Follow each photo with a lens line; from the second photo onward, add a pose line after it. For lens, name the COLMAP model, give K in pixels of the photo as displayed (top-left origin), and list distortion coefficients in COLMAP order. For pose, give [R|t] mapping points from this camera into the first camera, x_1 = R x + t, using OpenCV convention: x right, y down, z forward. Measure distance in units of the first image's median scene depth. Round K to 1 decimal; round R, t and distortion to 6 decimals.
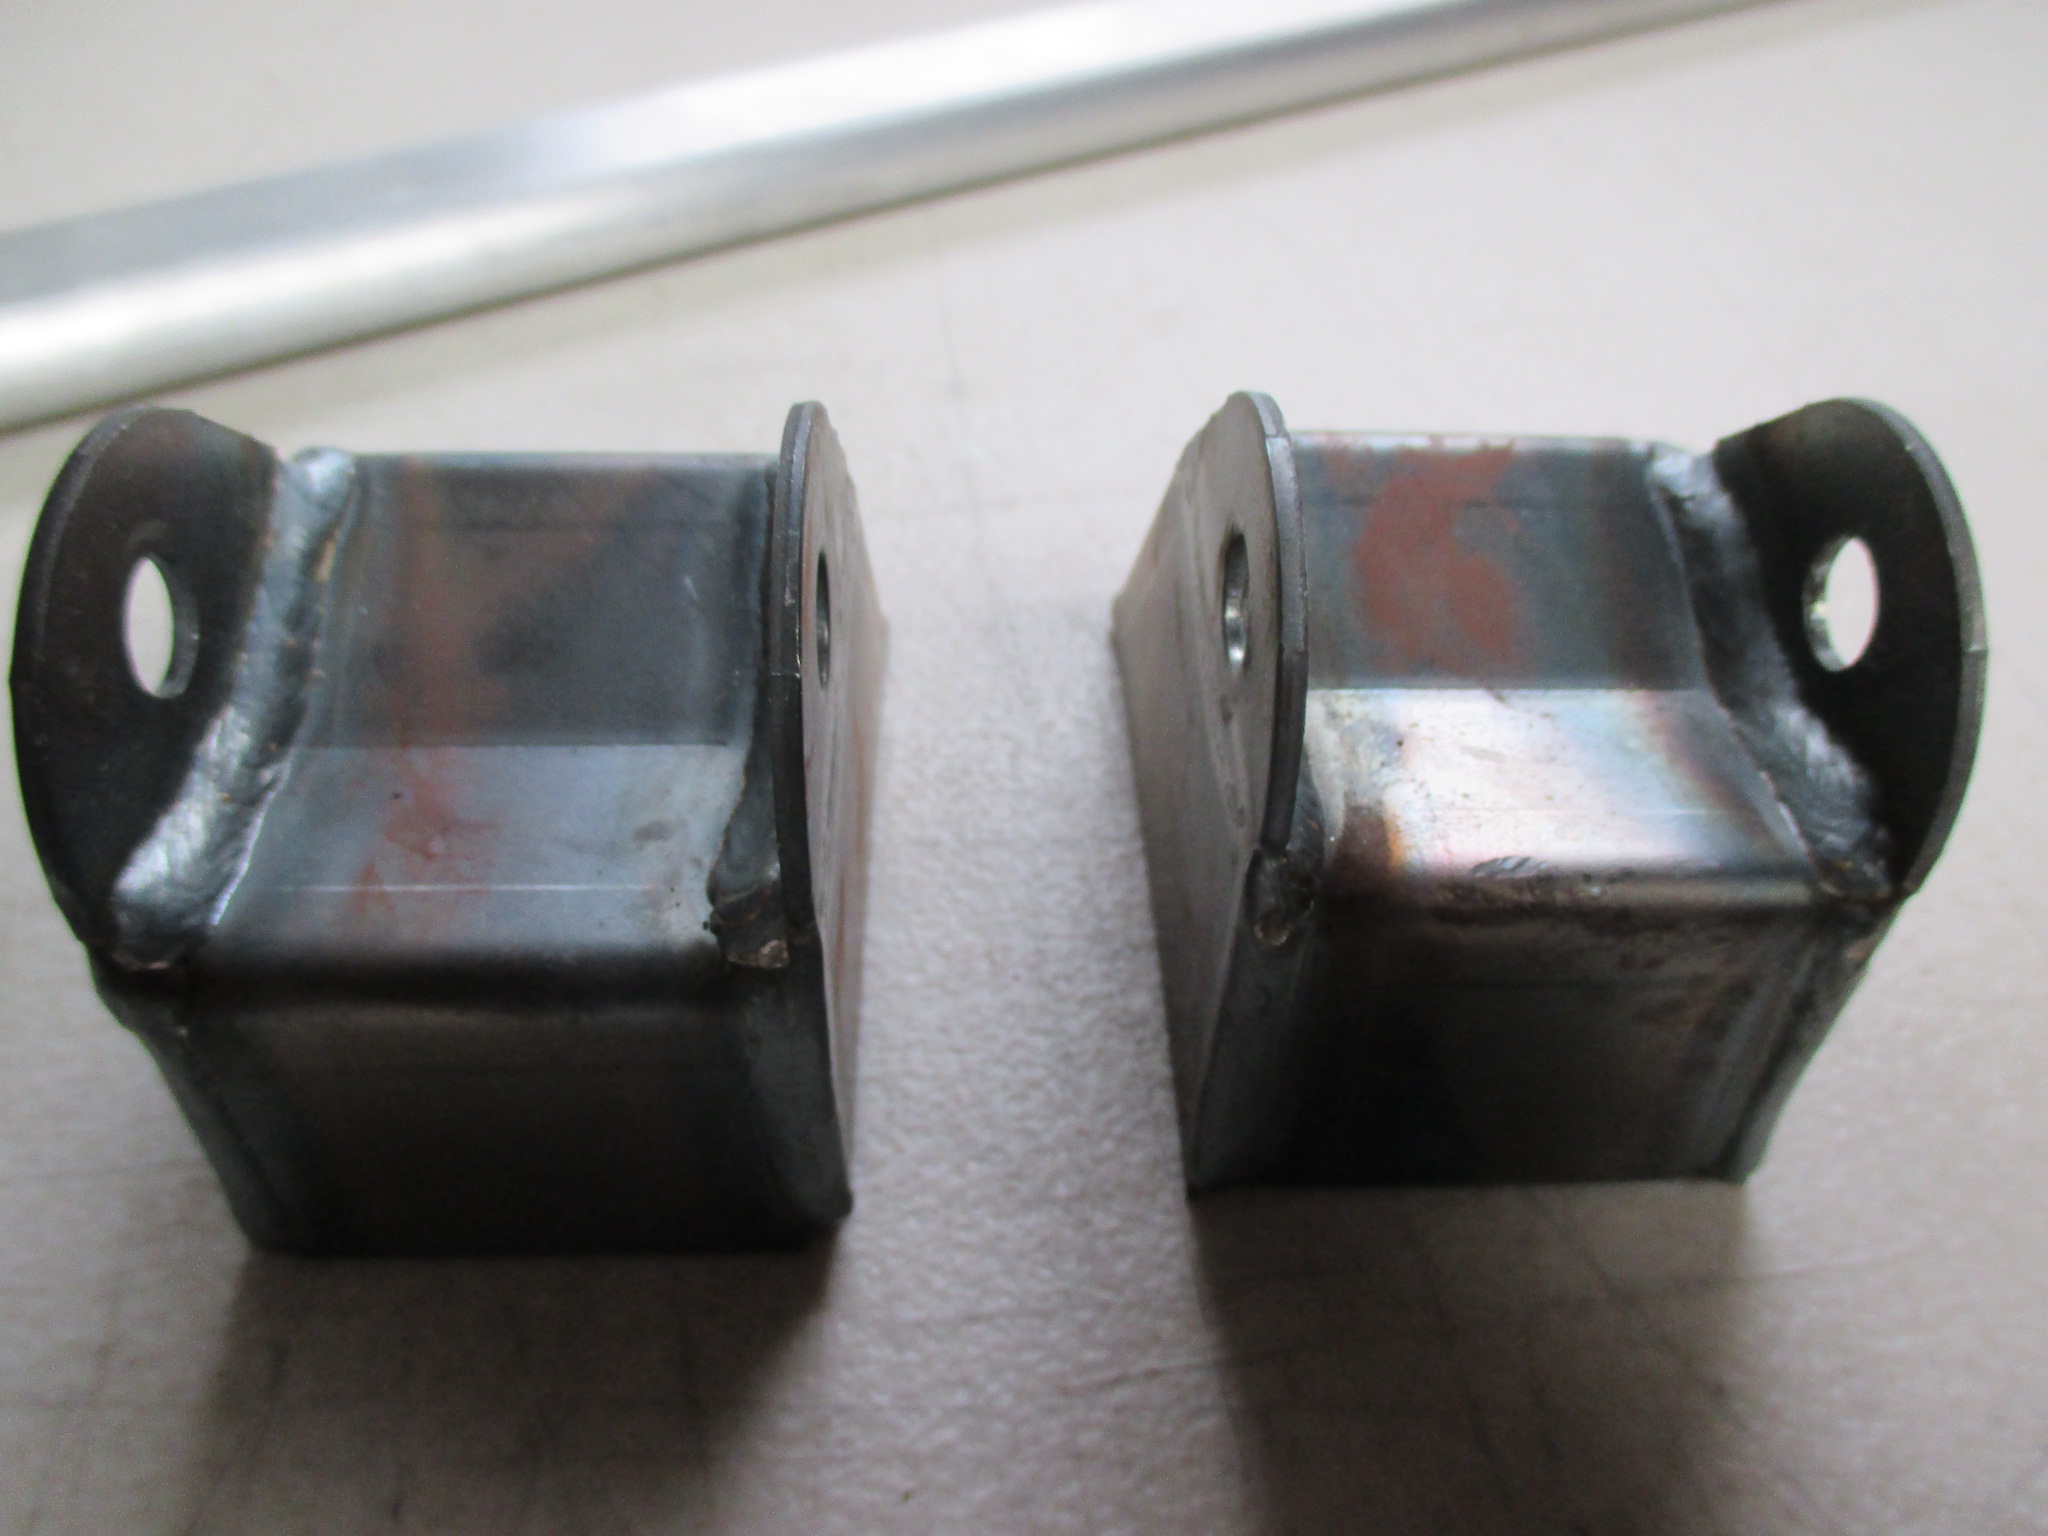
lens RADIAL K [[1678.6, 0, 1024.0], [0, 1678.6, 768.0], [0, 0, 1]] dist [0.000612, -0.006860]
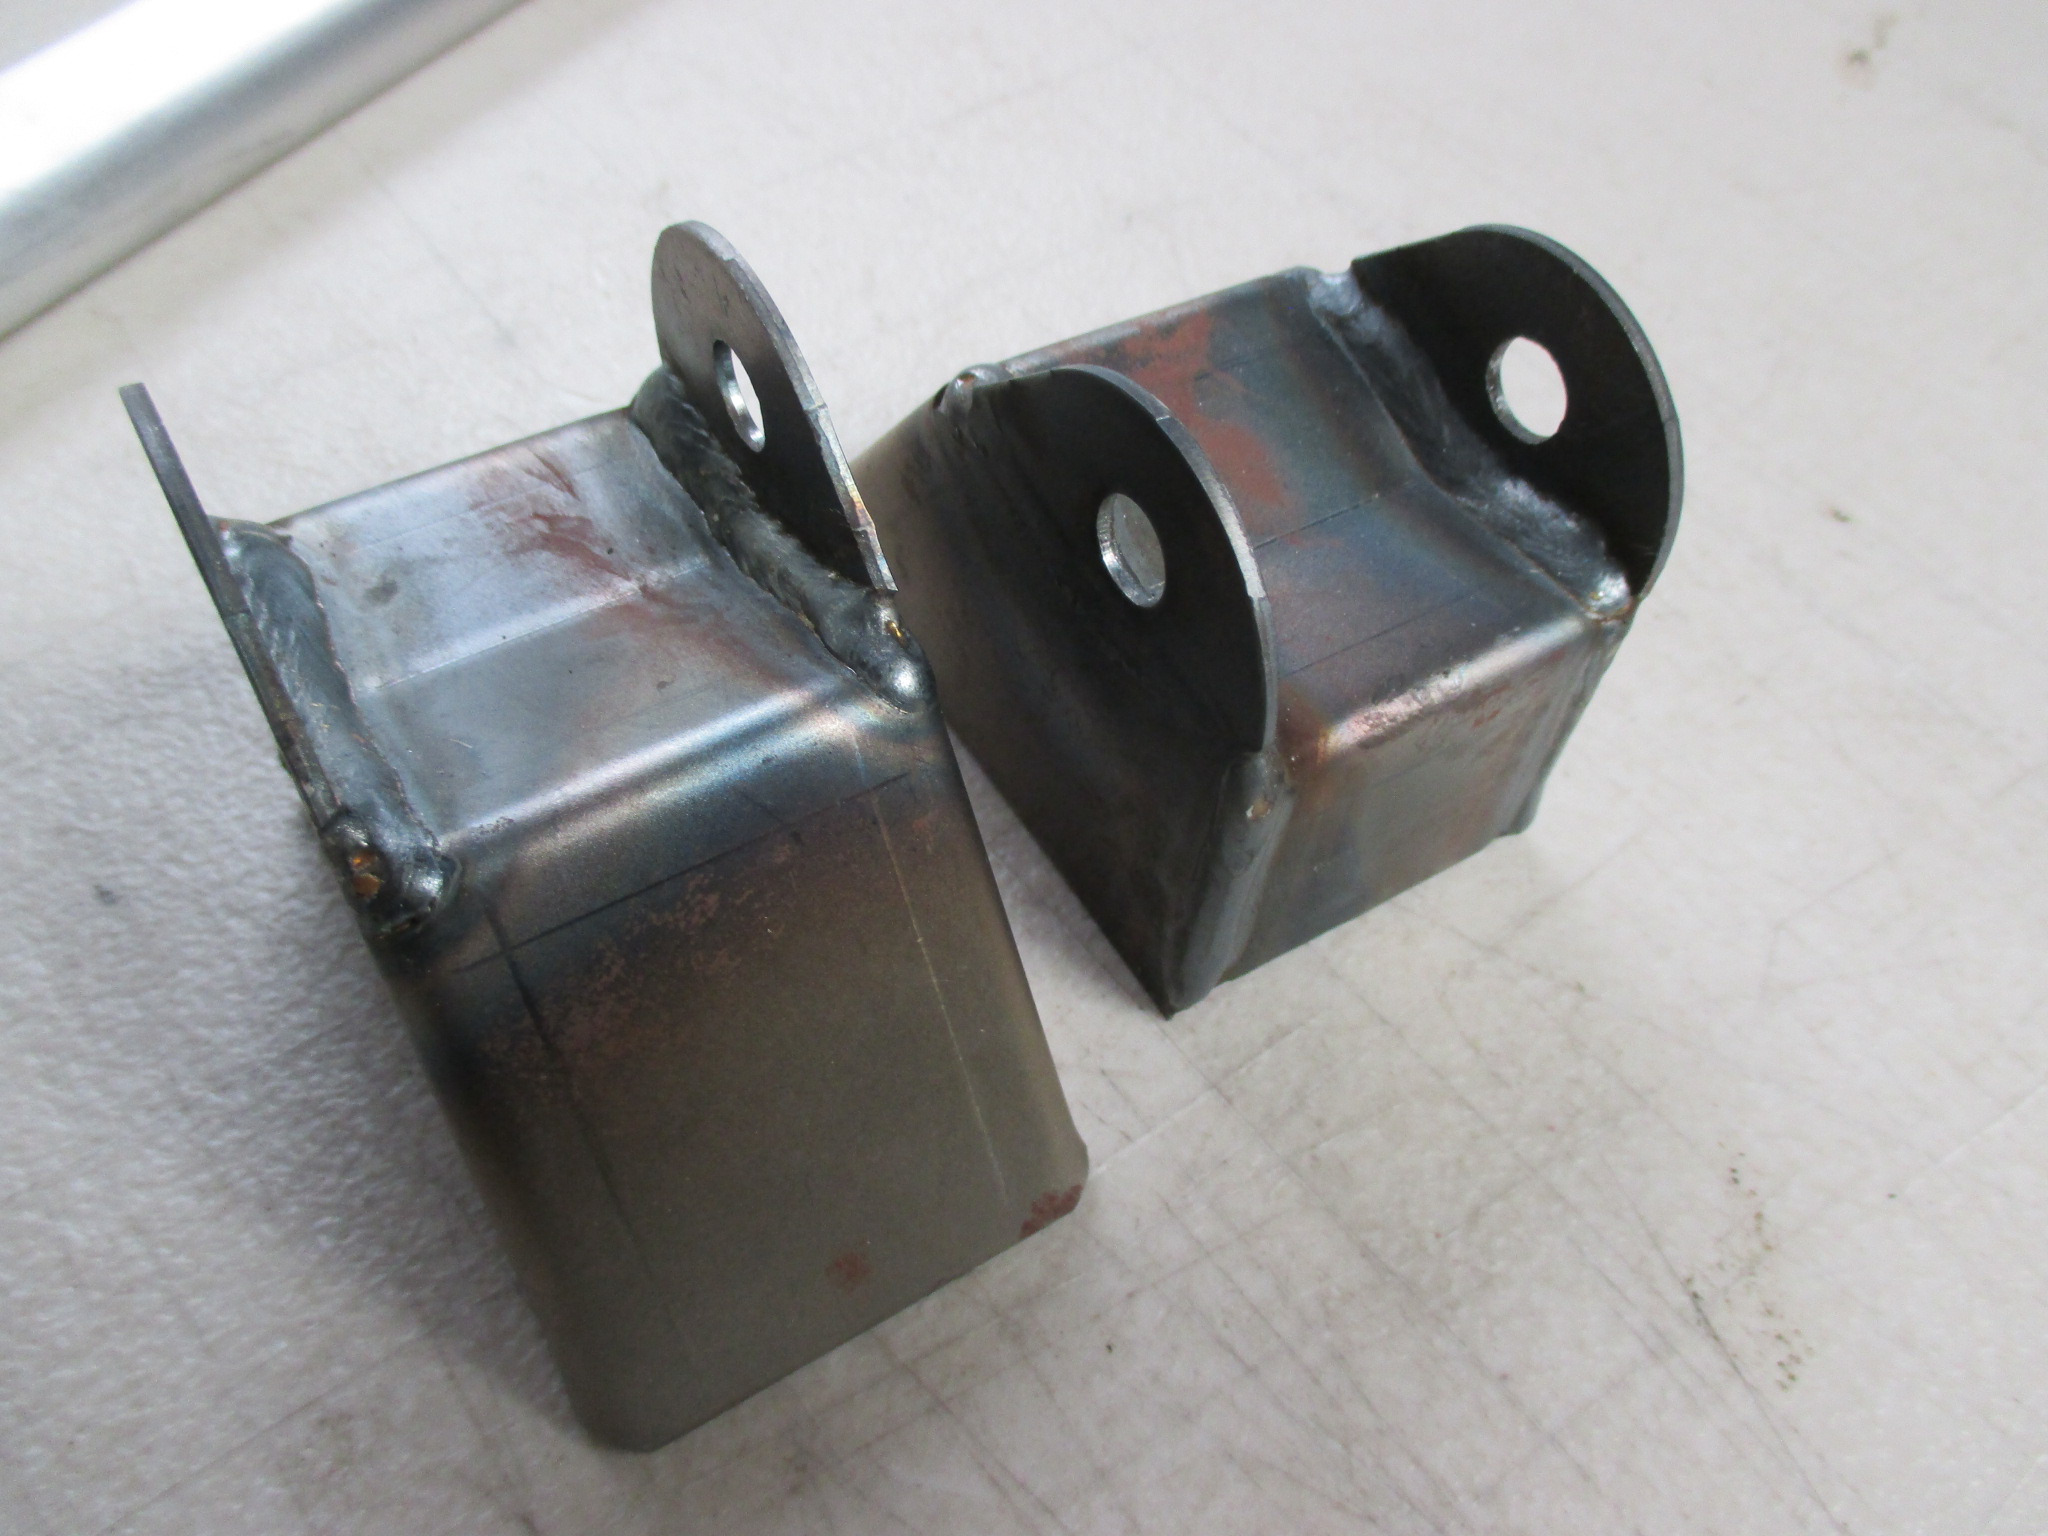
lens RADIAL K [[1678.6, 0, 1024.0], [0, 1678.6, 768.0], [0, 0, 1]] dist [0.000612, -0.006860]
pose [[0.872100, -0.368417, 0.322041, -0.324983], [0.306567, 0.924326, 0.227241, -0.221382], [-0.381390, -0.099450, 0.919049, -0.035074]]
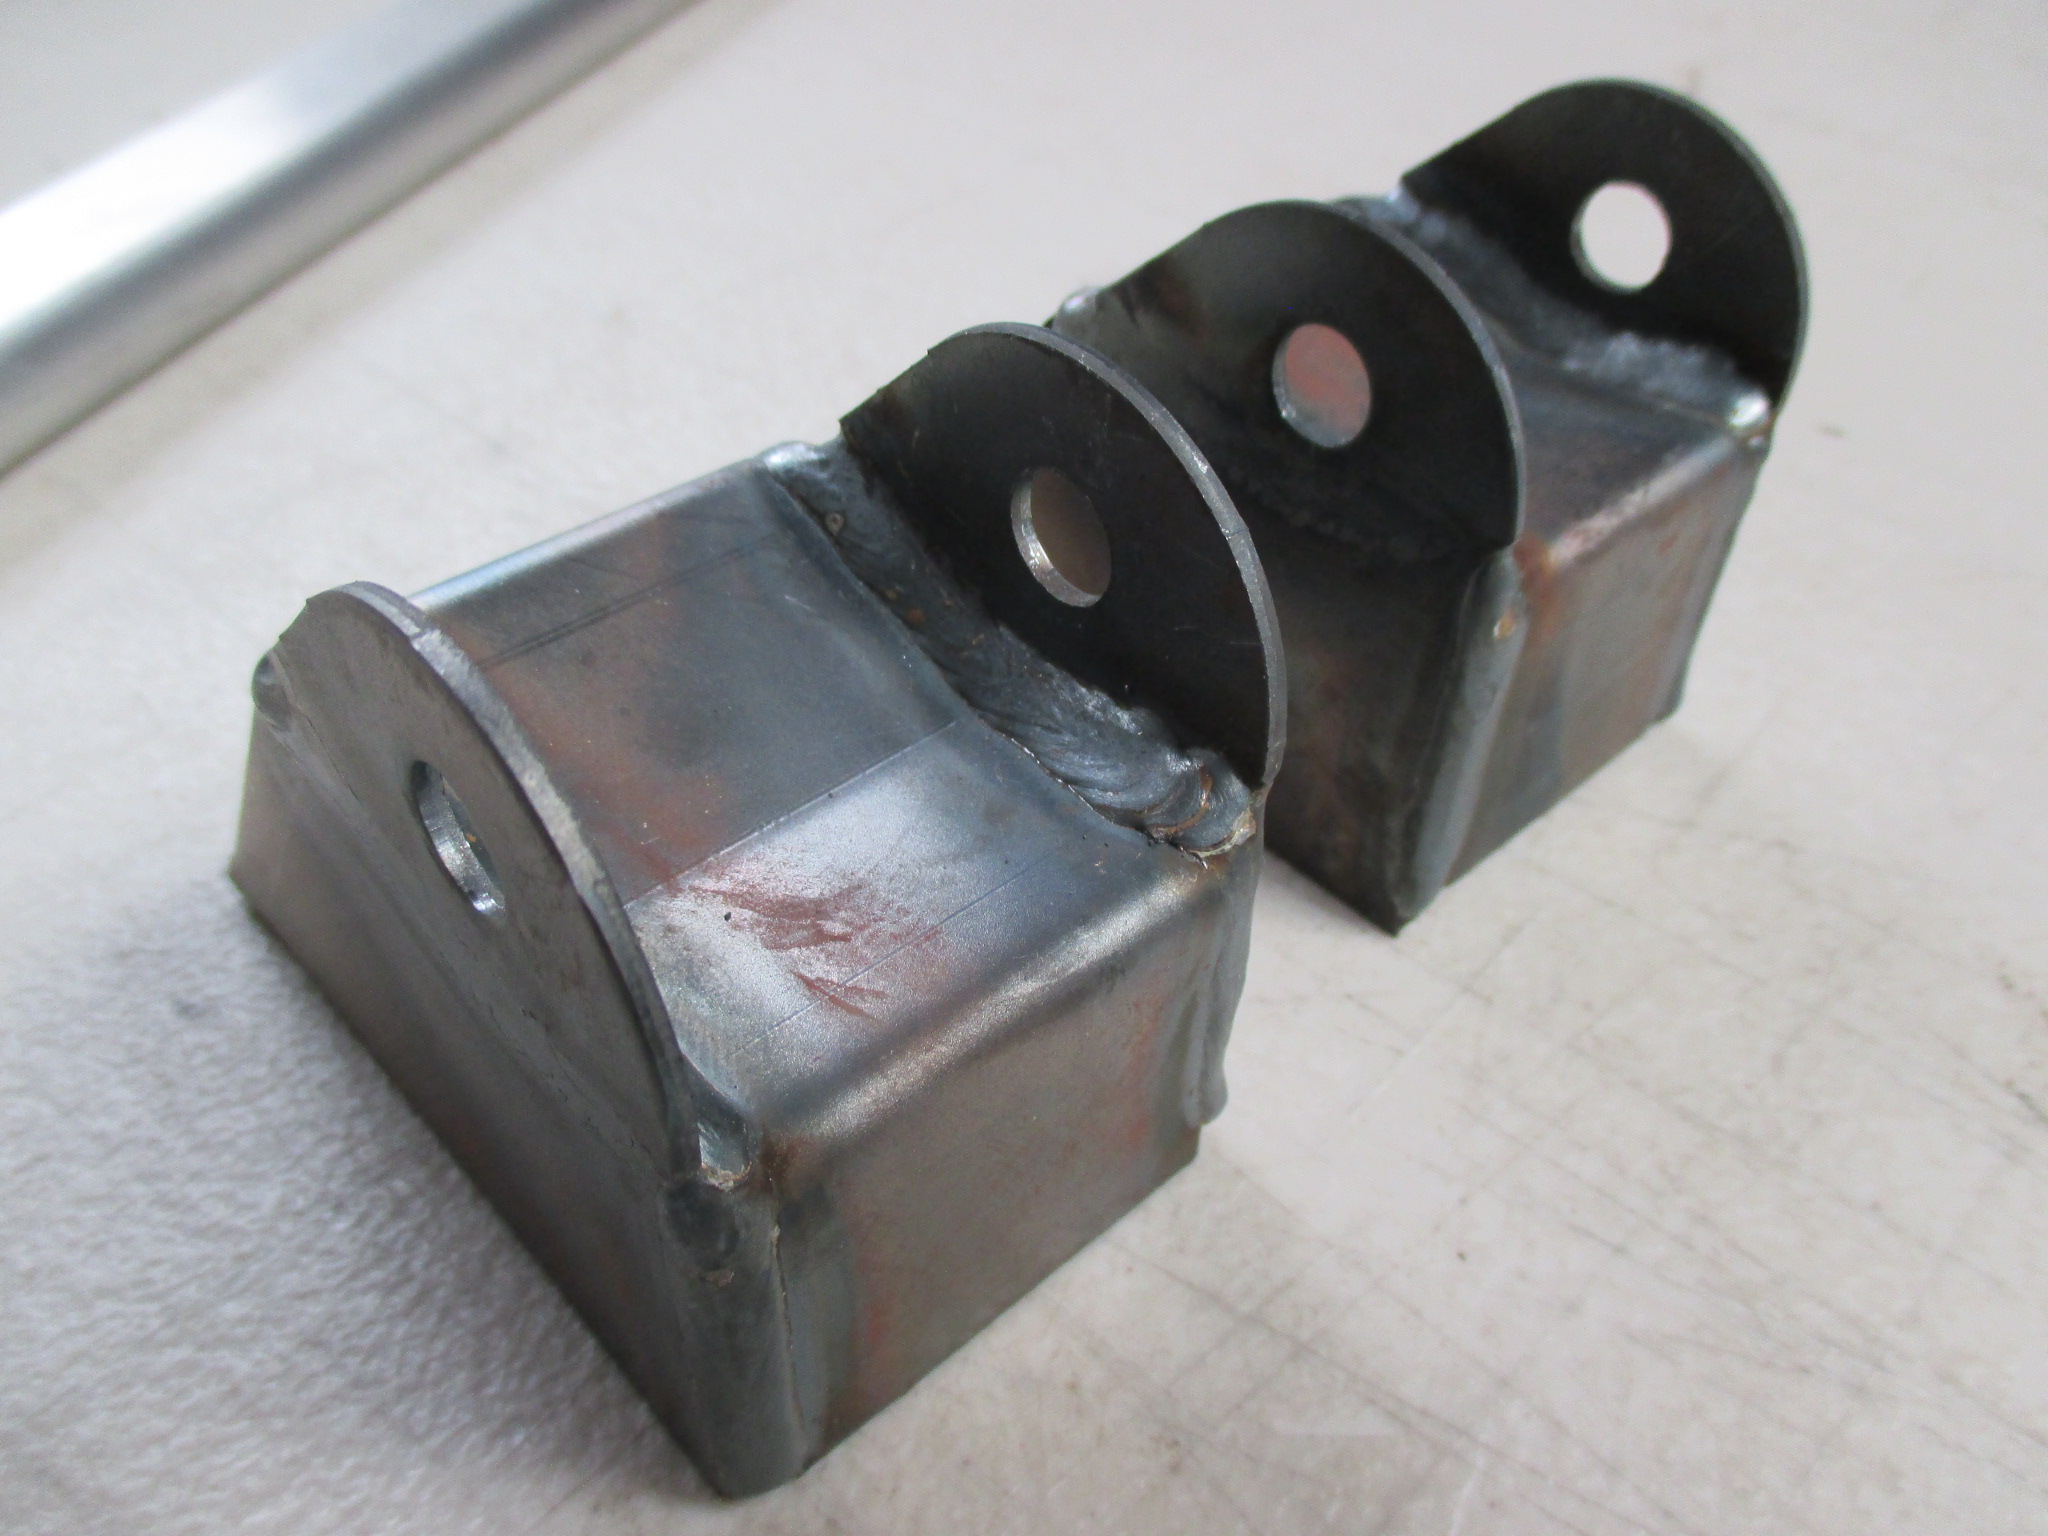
lens RADIAL K [[1691.7, 0, 1024.0], [0, 1691.7, 768.0], [0, 0, 1]] dist [-0.014144, 0.000741]
pose [[0.759637, -0.436185, 0.482383, -0.604809], [0.444840, 0.889568, 0.103859, -0.069418], [-0.474414, 0.135688, 0.869781, 0.146960]]
